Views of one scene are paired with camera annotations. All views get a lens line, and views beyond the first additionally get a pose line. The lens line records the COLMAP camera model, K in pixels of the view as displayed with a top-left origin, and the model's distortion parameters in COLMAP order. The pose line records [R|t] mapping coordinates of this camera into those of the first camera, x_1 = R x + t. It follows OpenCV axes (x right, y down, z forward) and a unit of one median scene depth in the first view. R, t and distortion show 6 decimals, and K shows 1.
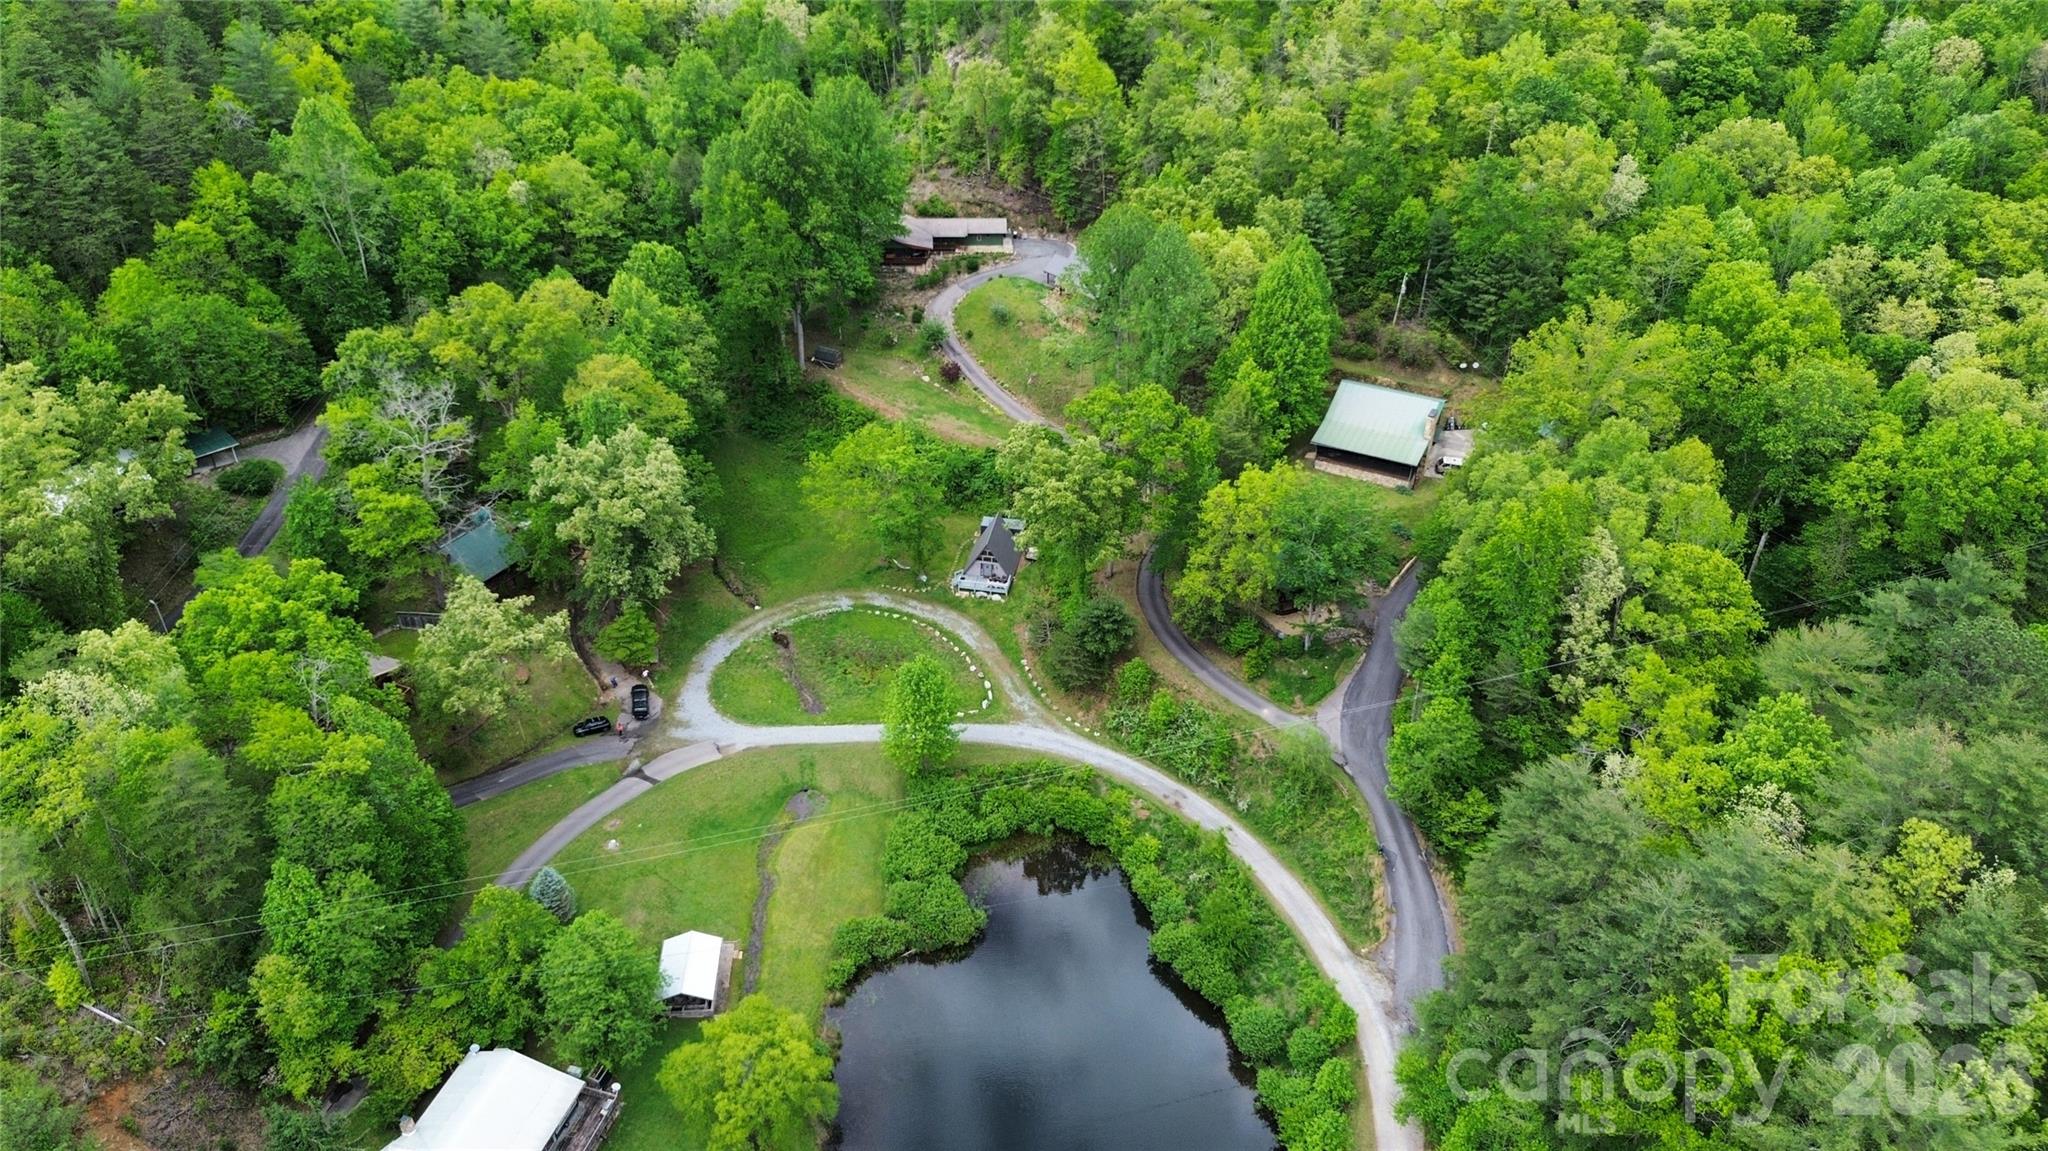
lens RADIAL K [[1458.8, 0, 1022.4], [0, 1458.8, 587.2], [0, 0, 1]] dist [0.123930, -0.053395]
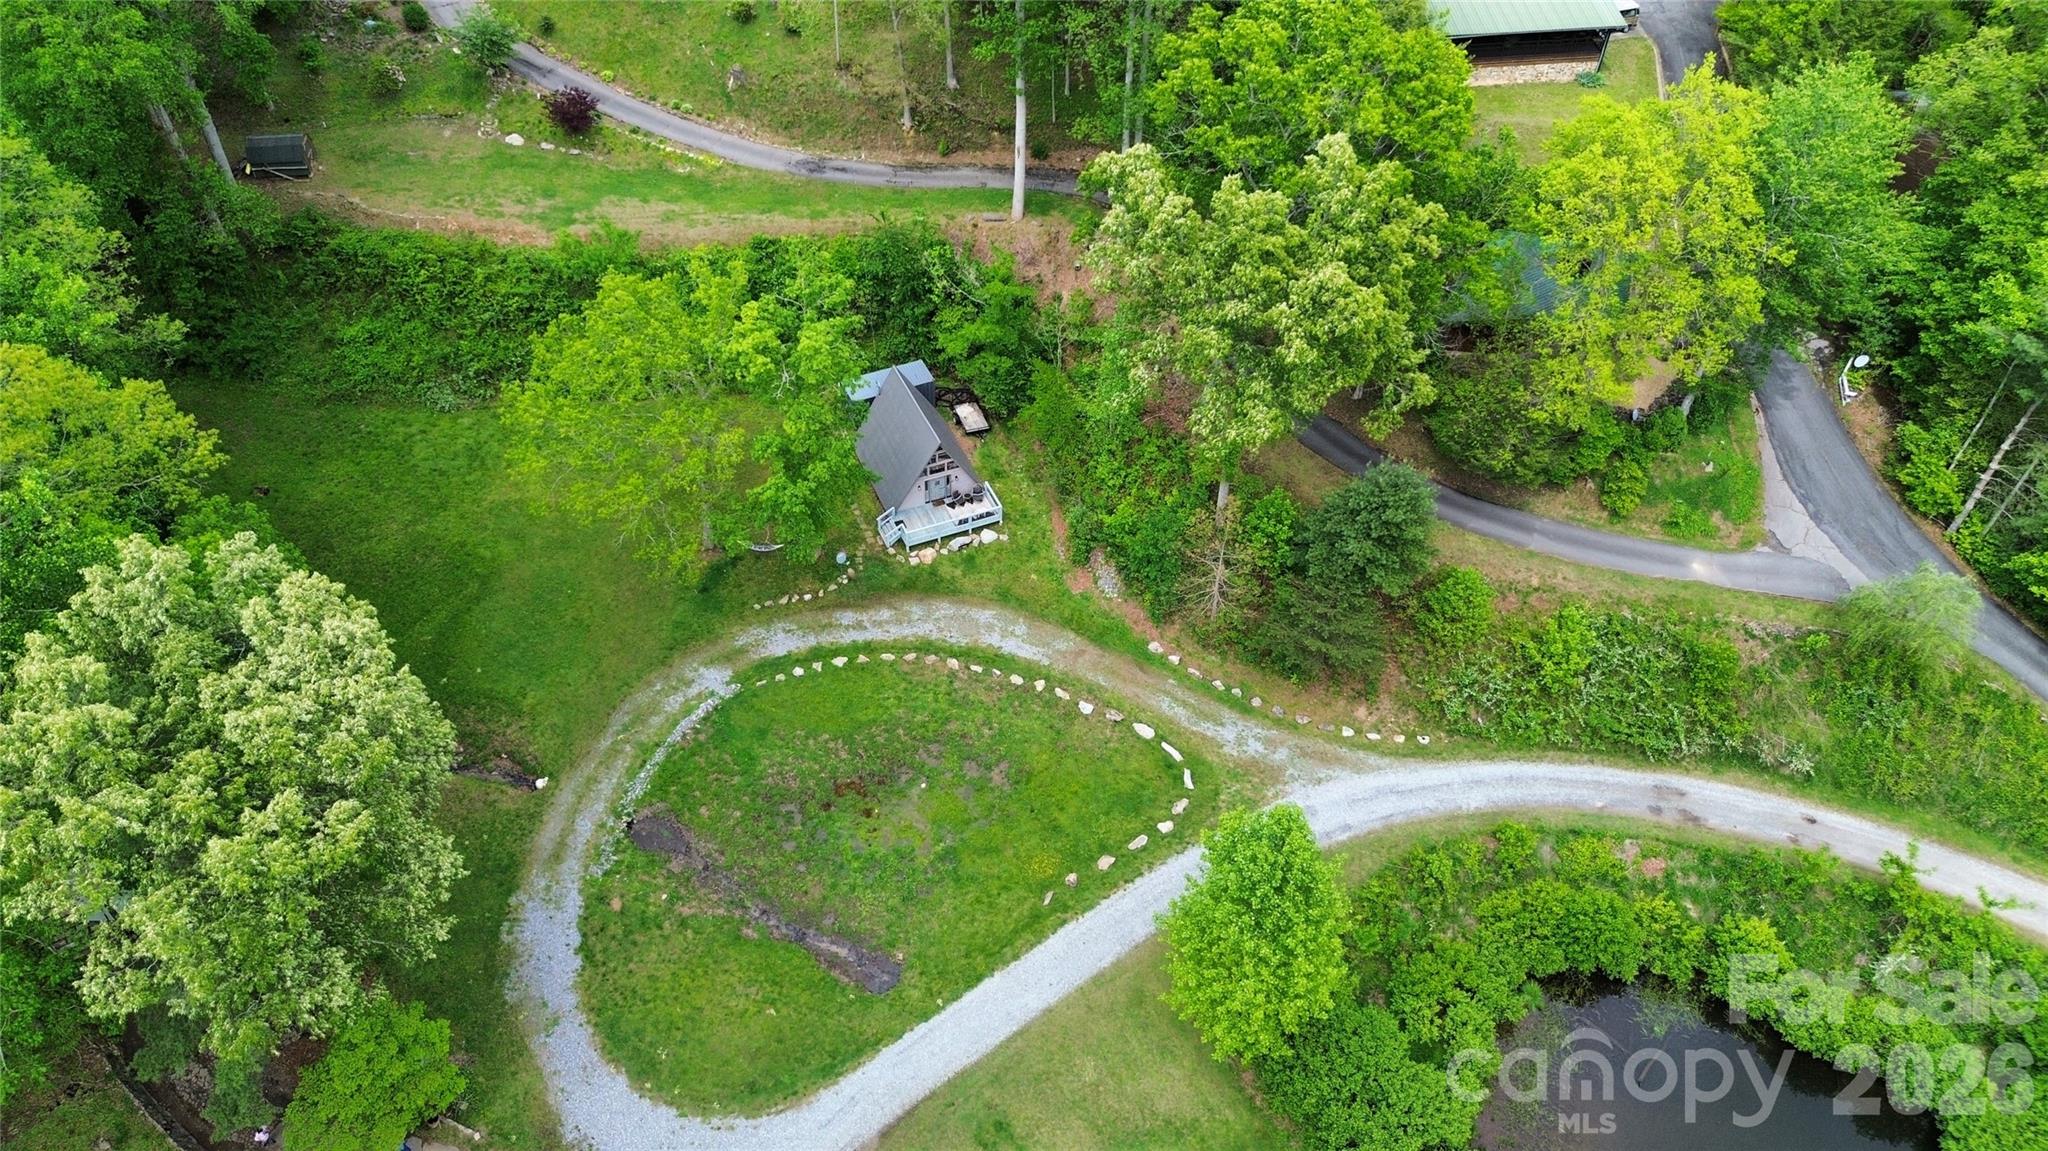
lens RADIAL K [[1464.2, 0, 1024.0], [0, 1464.2, 575.5], [0, 0, 1]] dist [0.054801, -0.006413]
pose [[0.828171, -0.406227, 0.386151, -0.231202], [0.309649, 0.905900, 0.288900, -0.135667], [-0.467173, -0.119688, 0.876027, 0.635391]]
